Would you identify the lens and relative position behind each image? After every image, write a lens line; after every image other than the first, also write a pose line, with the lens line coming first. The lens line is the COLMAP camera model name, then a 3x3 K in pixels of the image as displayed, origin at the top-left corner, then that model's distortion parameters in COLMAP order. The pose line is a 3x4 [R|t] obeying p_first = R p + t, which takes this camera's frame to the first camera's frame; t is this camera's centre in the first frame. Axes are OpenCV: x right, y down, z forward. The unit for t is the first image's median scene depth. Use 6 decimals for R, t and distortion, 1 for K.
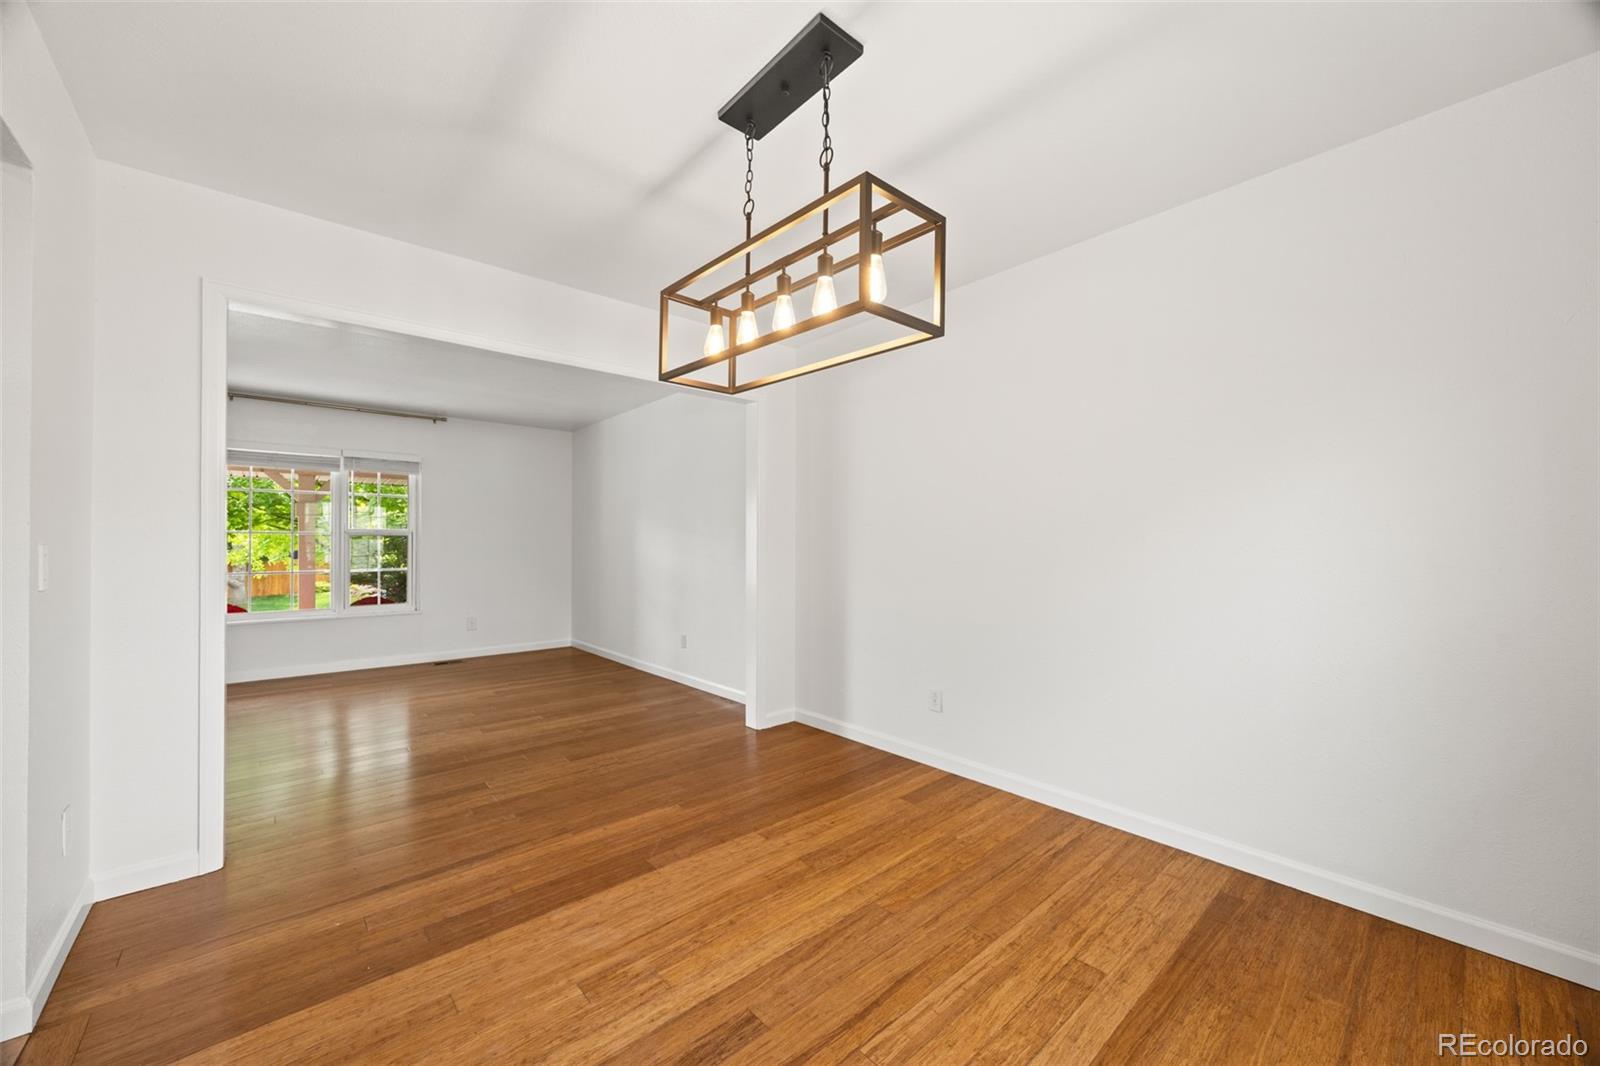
lens RADIAL K [[611.0, 0, 837.5], [0, 611.0, 537.8], [0, 0, 1]] dist [-0.005489, -0.000271]
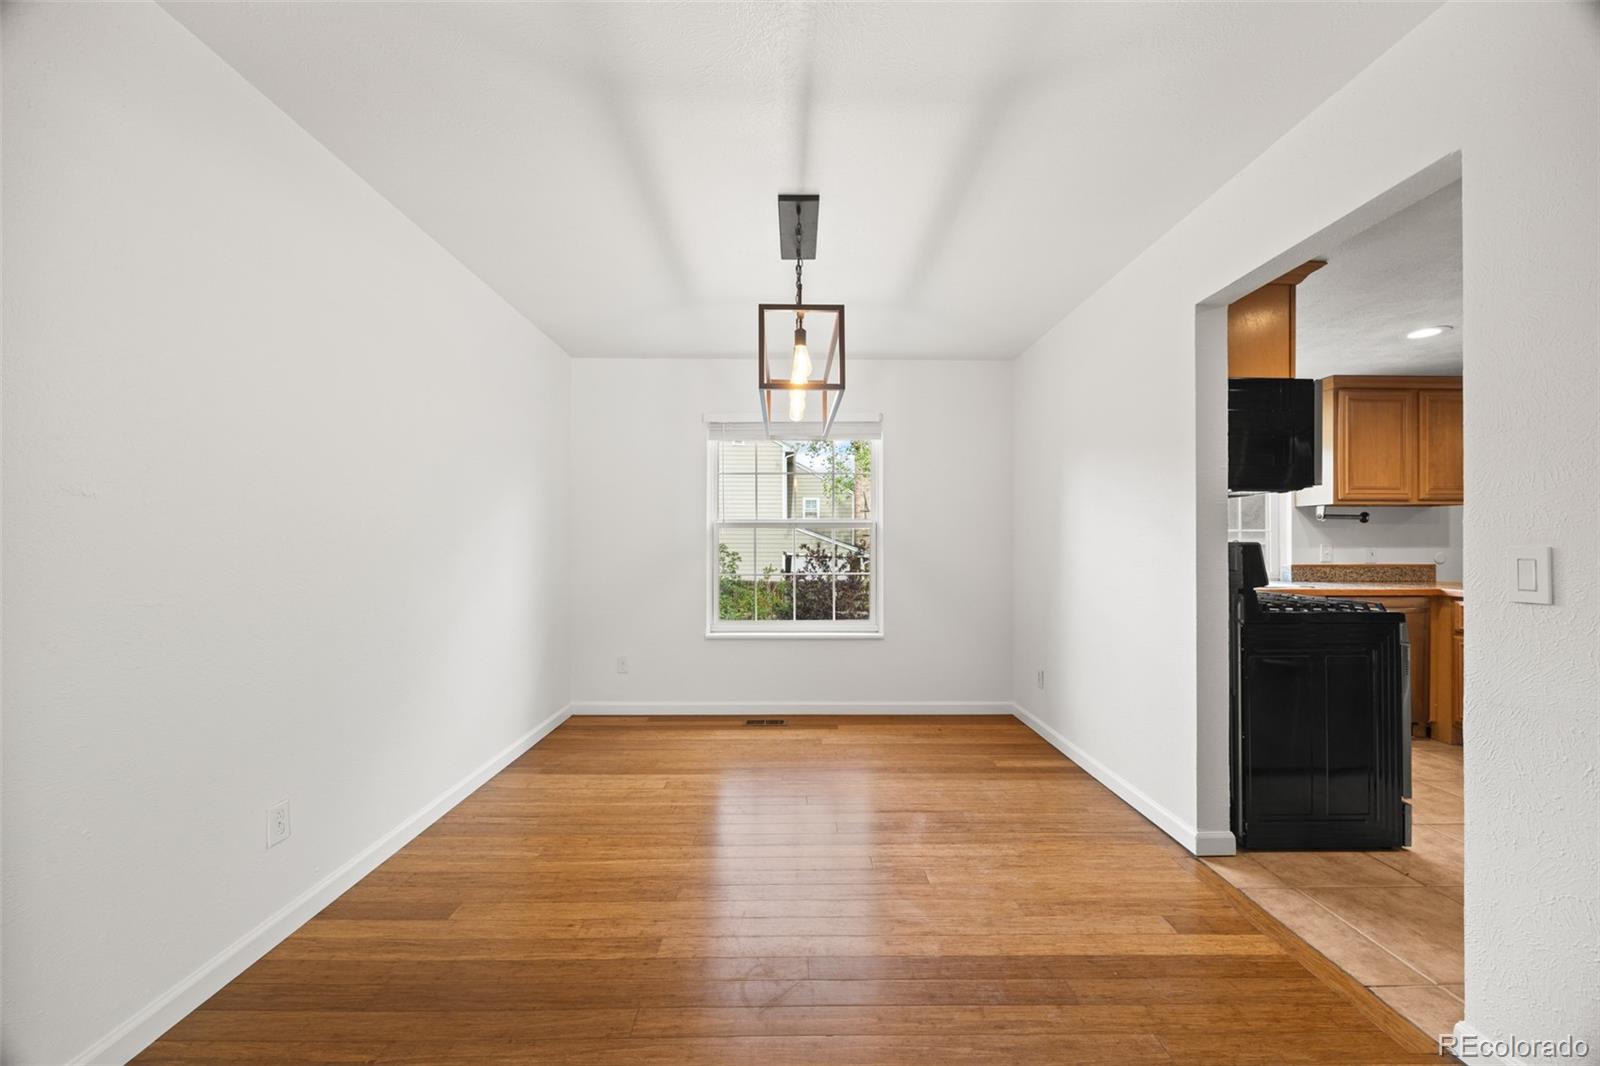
lens RADIAL K [[611.0, 0, 793.3], [0, 611.0, 539.9], [0, 0, 1]] dist [-0.005489, -0.000271]
pose [[-0.719486, 0.006466, 0.694477, -0.856829], [0.002575, 0.999975, -0.006643, 0.019558], [-0.694502, -0.002992, -0.719484, 1.631248]]
